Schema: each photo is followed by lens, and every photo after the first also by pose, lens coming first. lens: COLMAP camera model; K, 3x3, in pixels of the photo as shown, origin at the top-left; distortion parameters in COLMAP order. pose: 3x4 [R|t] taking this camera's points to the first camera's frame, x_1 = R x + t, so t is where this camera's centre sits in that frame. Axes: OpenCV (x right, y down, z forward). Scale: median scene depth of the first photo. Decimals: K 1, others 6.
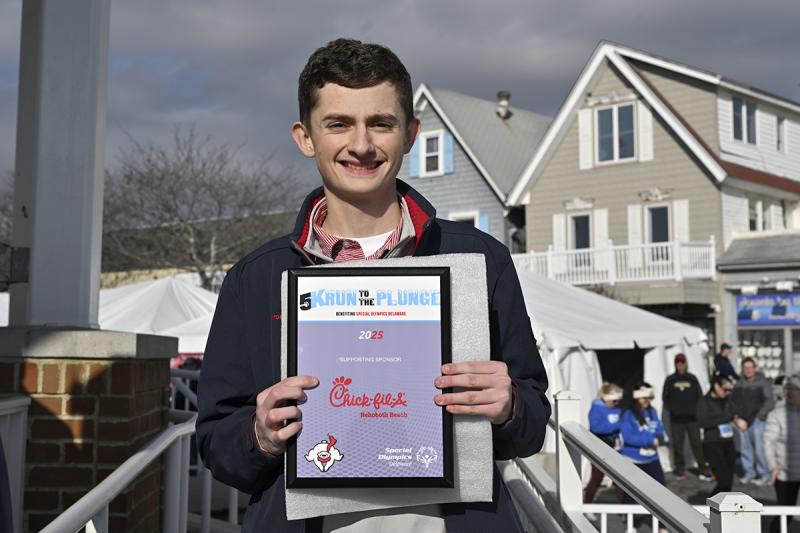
lens RADIAL K [[1587.2, 0, 399.3], [0, 1587.2, 263.6], [0, 0, 1]] dist [0.148245, 0.000000]
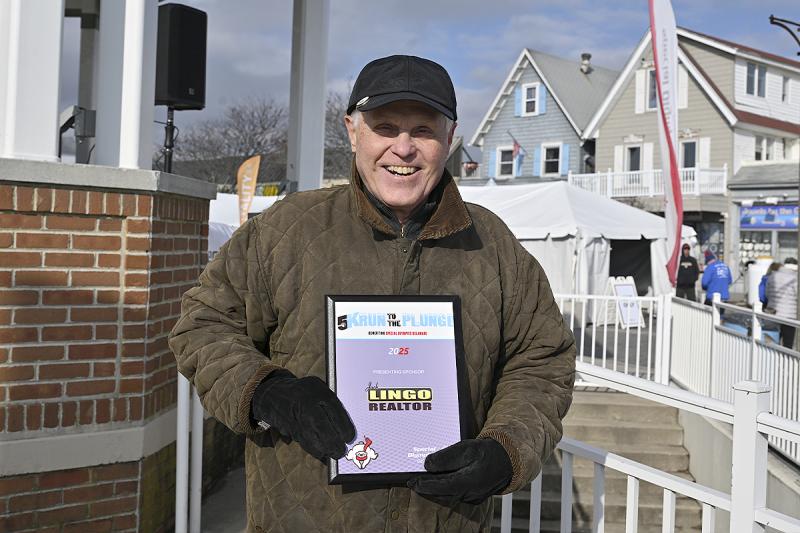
lens RADIAL K [[1587.2, 0, 401.1], [0, 1587.2, 265.8], [0, 0, 1]] dist [0.148245, 0.000000]
pose [[0.994555, 0.027547, -0.100507, 0.054405], [-0.021356, 0.997837, 0.062164, -0.008897], [0.102002, -0.059679, 0.992992, -0.417917]]
